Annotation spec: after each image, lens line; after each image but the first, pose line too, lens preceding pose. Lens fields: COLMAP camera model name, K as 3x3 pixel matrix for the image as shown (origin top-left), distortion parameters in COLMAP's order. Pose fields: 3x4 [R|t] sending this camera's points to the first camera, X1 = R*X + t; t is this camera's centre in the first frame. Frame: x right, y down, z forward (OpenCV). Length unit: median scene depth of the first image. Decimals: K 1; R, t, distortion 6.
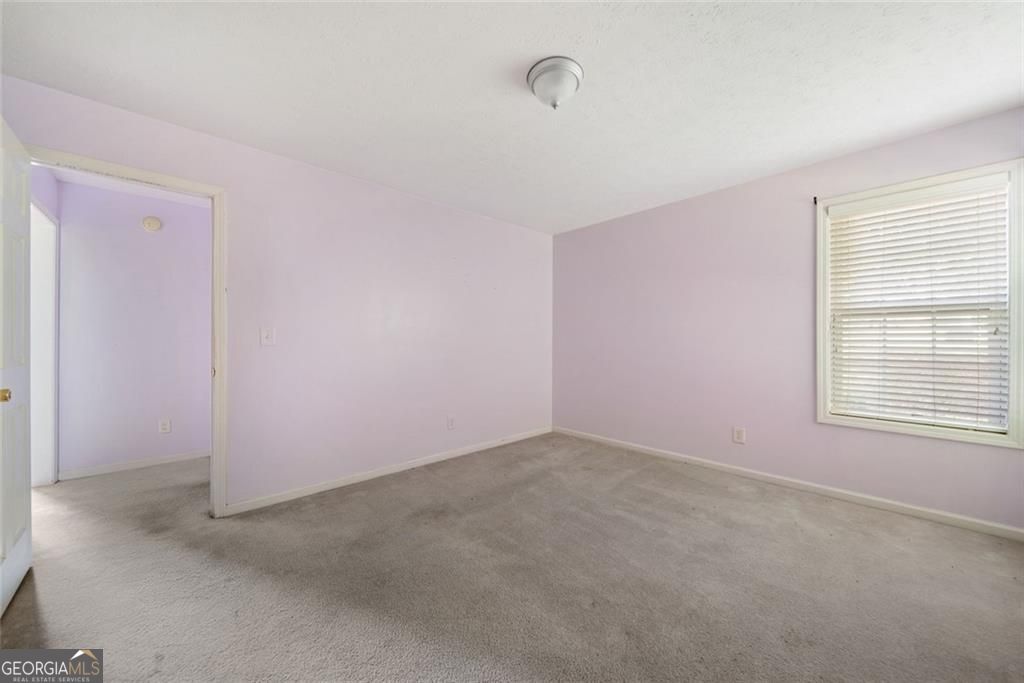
lens RADIAL K [[366.2, 0, 513.8], [0, 366.2, 342.7], [0, 0, 1]] dist [0.000314, -0.000062]
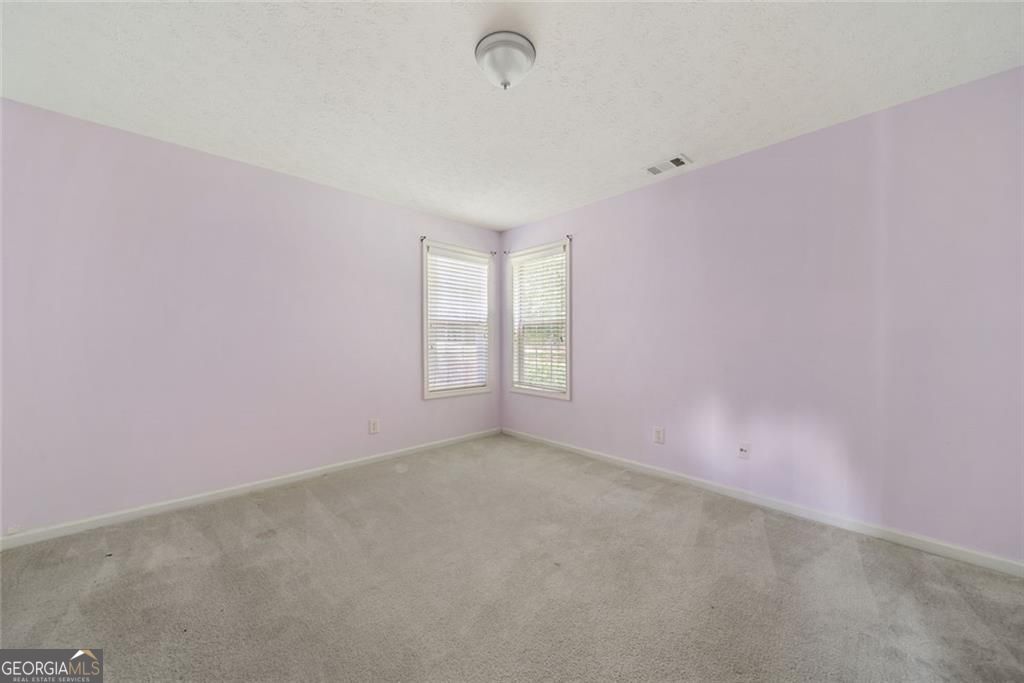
lens RADIAL K [[366.2, 0, 513.8], [0, 366.2, 342.7], [0, 0, 1]] dist [0.000314, -0.000062]
pose [[-0.007410, -0.007131, 0.999947, -0.551461], [0.005407, 0.999960, 0.007171, -0.005857], [-0.999958, 0.005460, -0.007371, 0.663499]]
